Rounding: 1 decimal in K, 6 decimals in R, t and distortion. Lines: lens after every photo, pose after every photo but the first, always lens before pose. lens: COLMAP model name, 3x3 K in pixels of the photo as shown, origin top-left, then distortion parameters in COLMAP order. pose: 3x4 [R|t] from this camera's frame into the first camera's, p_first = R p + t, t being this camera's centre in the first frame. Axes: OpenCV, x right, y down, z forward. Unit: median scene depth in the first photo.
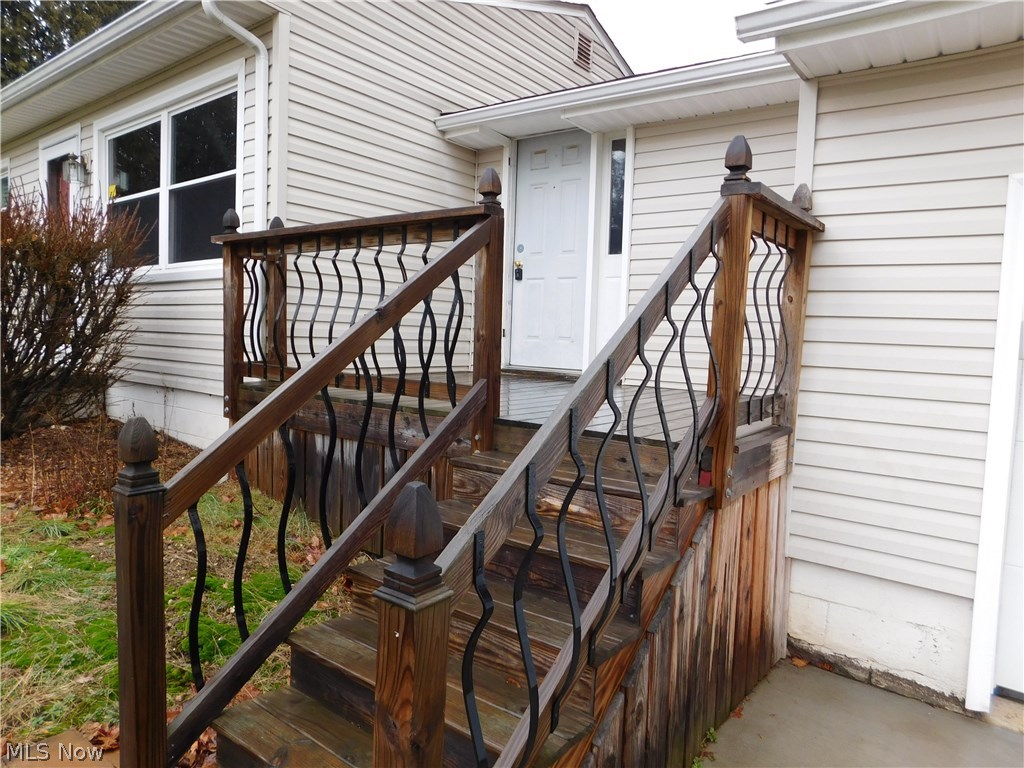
lens RADIAL K [[676.2, 0, 511.7], [0, 676.2, 384.2], [0, 0, 1]] dist [-0.065805, 0.051123]
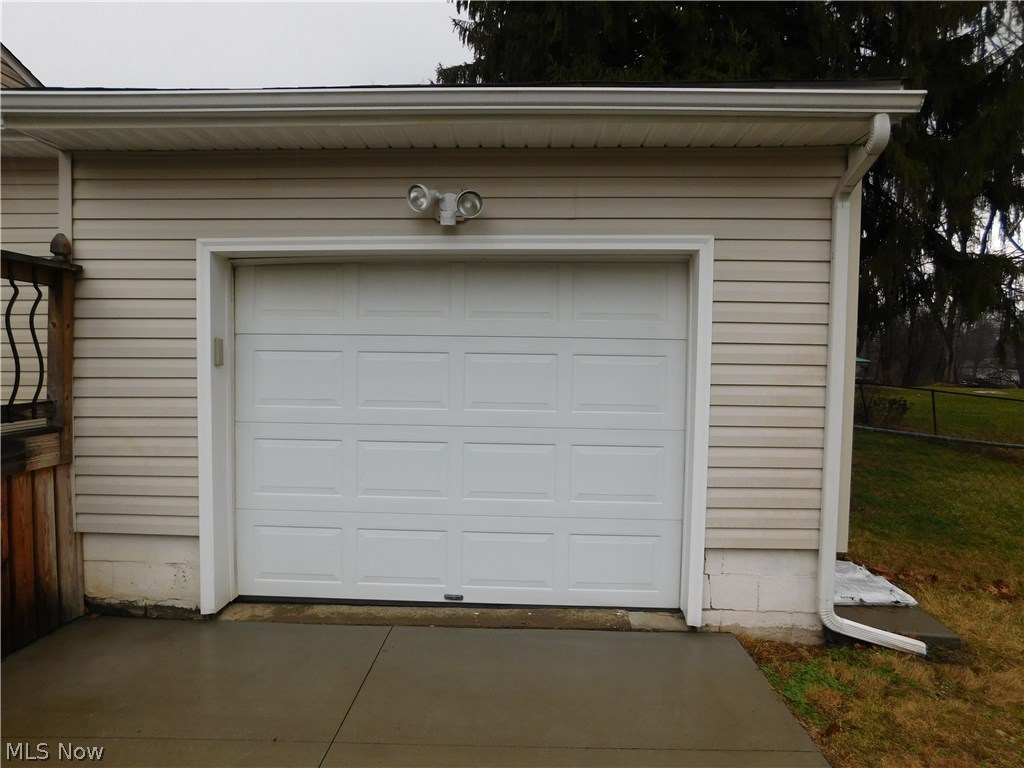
lens RADIAL K [[676.2, 0, 510.1], [0, 676.2, 383.4], [0, 0, 1]] dist [-0.065805, 0.051123]
pose [[0.815490, -0.053524, 0.576291, 0.393158], [0.072245, 0.997341, -0.009602, 0.056124], [-0.574244, 0.049465, 0.817188, -0.500169]]
